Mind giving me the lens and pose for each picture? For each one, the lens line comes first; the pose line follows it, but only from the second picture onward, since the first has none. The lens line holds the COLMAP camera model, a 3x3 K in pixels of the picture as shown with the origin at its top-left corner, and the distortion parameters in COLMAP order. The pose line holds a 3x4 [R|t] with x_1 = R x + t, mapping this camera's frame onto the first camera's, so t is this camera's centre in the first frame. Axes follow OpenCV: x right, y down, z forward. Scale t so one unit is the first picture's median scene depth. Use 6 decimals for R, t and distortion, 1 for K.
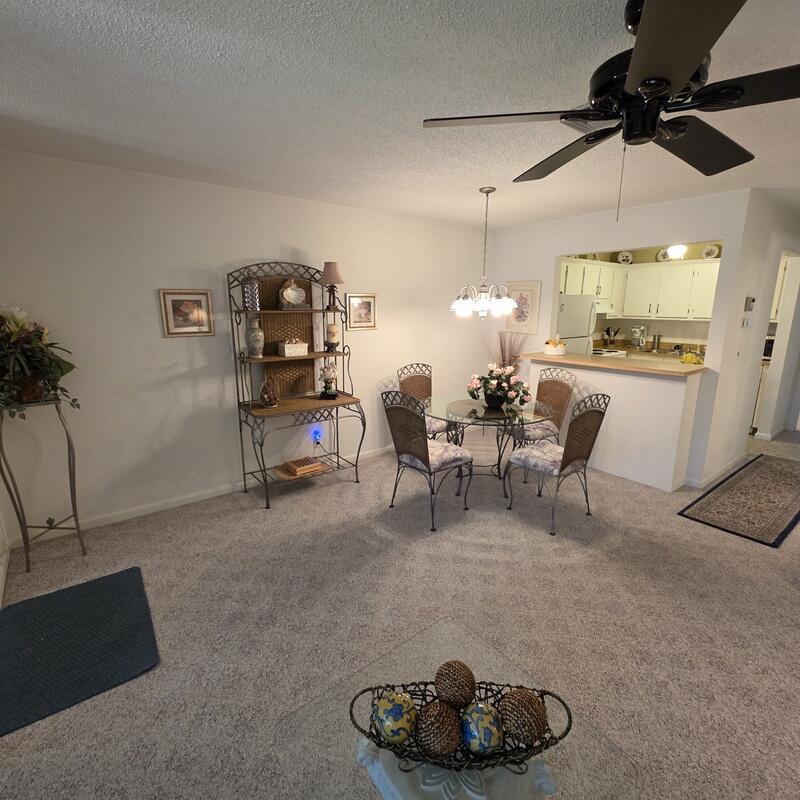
lens RADIAL K [[421.8, 0, 404.0], [0, 421.8, 398.2], [0, 0, 1]] dist [0.000514, -0.000687]
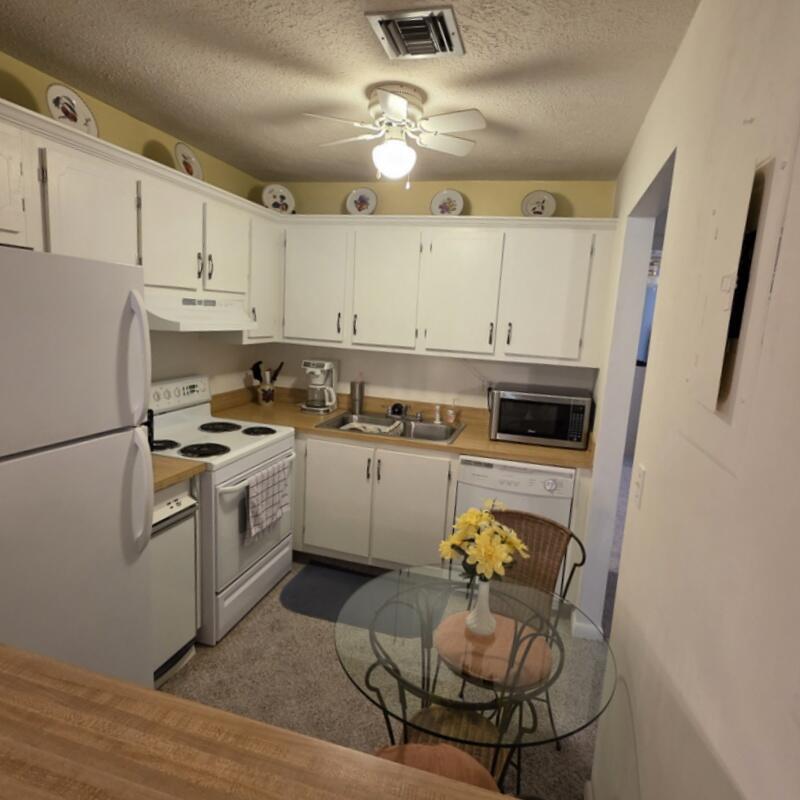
lens RADIAL K [[505.7, 0, 404.6], [0, 505.7, 401.8], [0, 0, 1]] dist [0.001888, -0.000242]
pose [[0.806051, -0.054501, 0.589331, 0.369371], [0.071817, 0.997400, -0.005987, -0.139392], [-0.587473, 0.047150, 0.807869, 0.615650]]
